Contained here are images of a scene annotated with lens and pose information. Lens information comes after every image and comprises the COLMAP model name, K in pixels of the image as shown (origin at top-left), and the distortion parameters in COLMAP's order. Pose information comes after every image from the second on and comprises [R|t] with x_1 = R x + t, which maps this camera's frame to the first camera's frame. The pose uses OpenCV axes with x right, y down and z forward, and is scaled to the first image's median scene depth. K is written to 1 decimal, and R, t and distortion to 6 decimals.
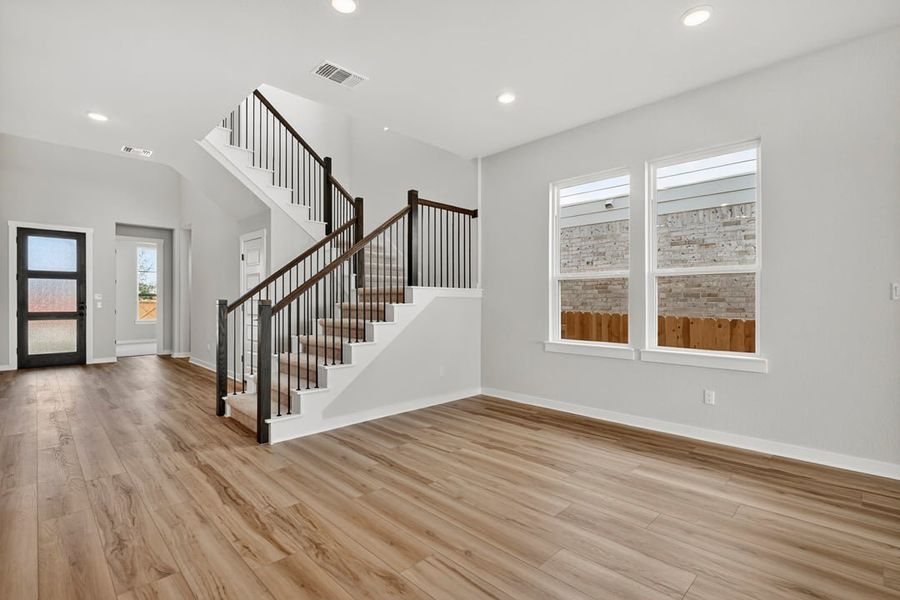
lens RADIAL K [[419.6, 0, 453.2], [0, 419.6, 300.4], [0, 0, 1]] dist [-0.000053, -0.000446]
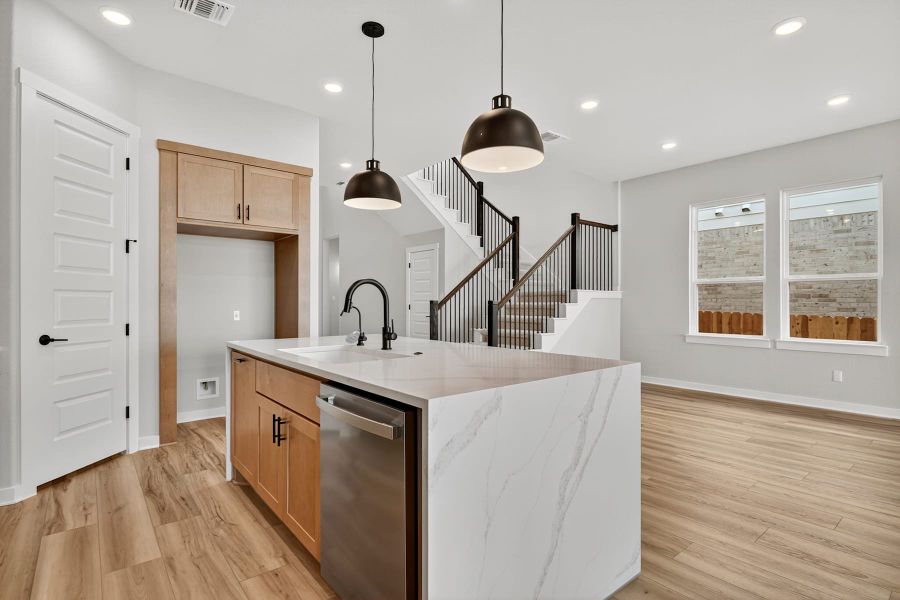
lens RADIAL K [[448.9, 0, 452.0], [0, 448.9, 301.1], [0, 0, 1]] dist [-0.000908, -0.002622]
pose [[0.995398, 0.000115, -0.095828, -0.304632], [0.000000, 0.999999, 0.001206, -0.000568], [0.095828, -0.001201, 0.995397, -0.336804]]
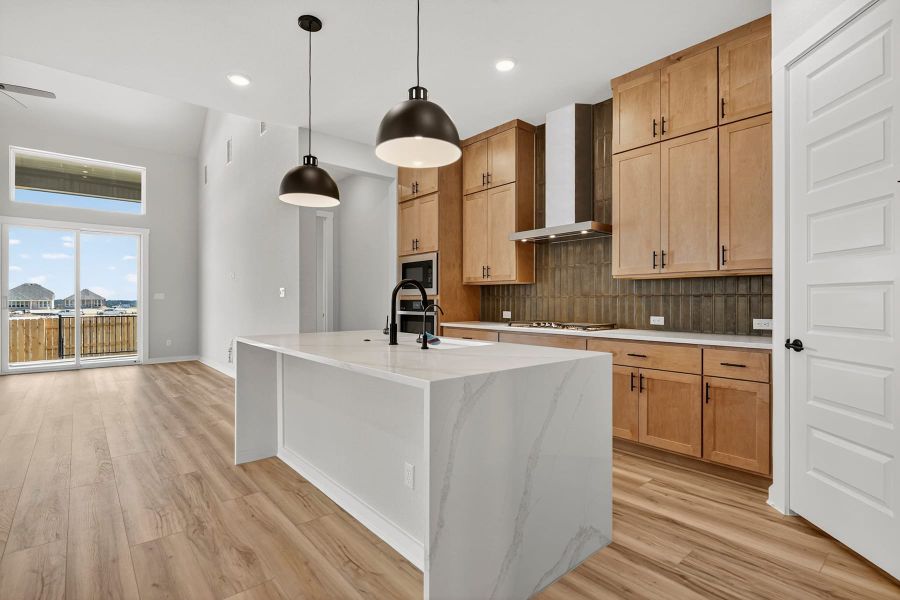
lens RADIAL K [[427.5, 0, 446.9], [0, 427.5, 299.6], [0, 0, 1]] dist [0.000523, -0.004375]
pose [[-0.997292, -0.005695, 0.073327, -0.515870], [-0.005887, 0.999980, -0.002407, 0.003624], [-0.073312, -0.002832, -0.997305, 0.605176]]
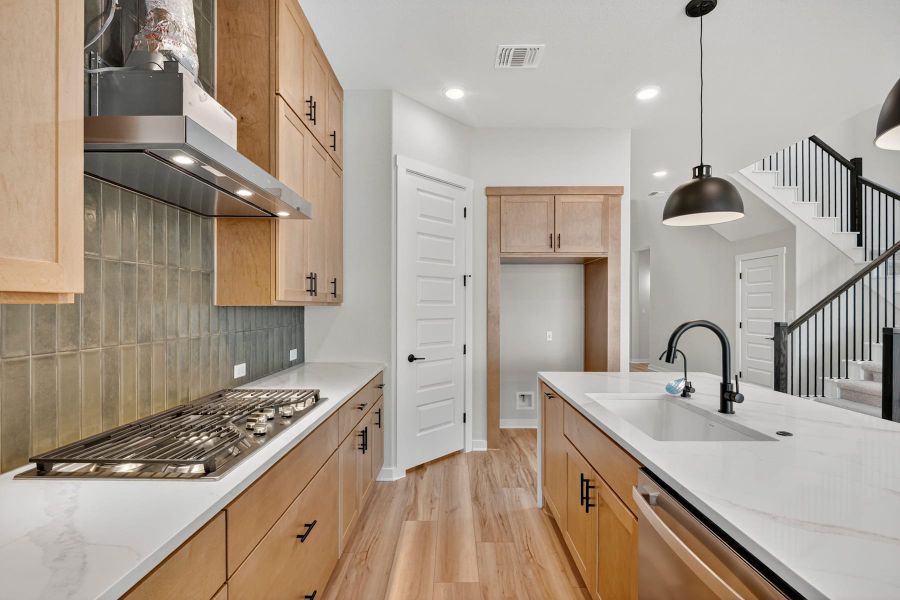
lens RADIAL K [[409.9, 0, 449.0], [0, 409.9, 306.3], [0, 0, 1]] dist [-0.001736, -0.001274]
pose [[0.702053, 0.004382, -0.712111, -0.343282], [-0.000595, 0.999984, 0.005567, -0.038249], [0.712124, -0.003484, 0.702045, -0.257981]]
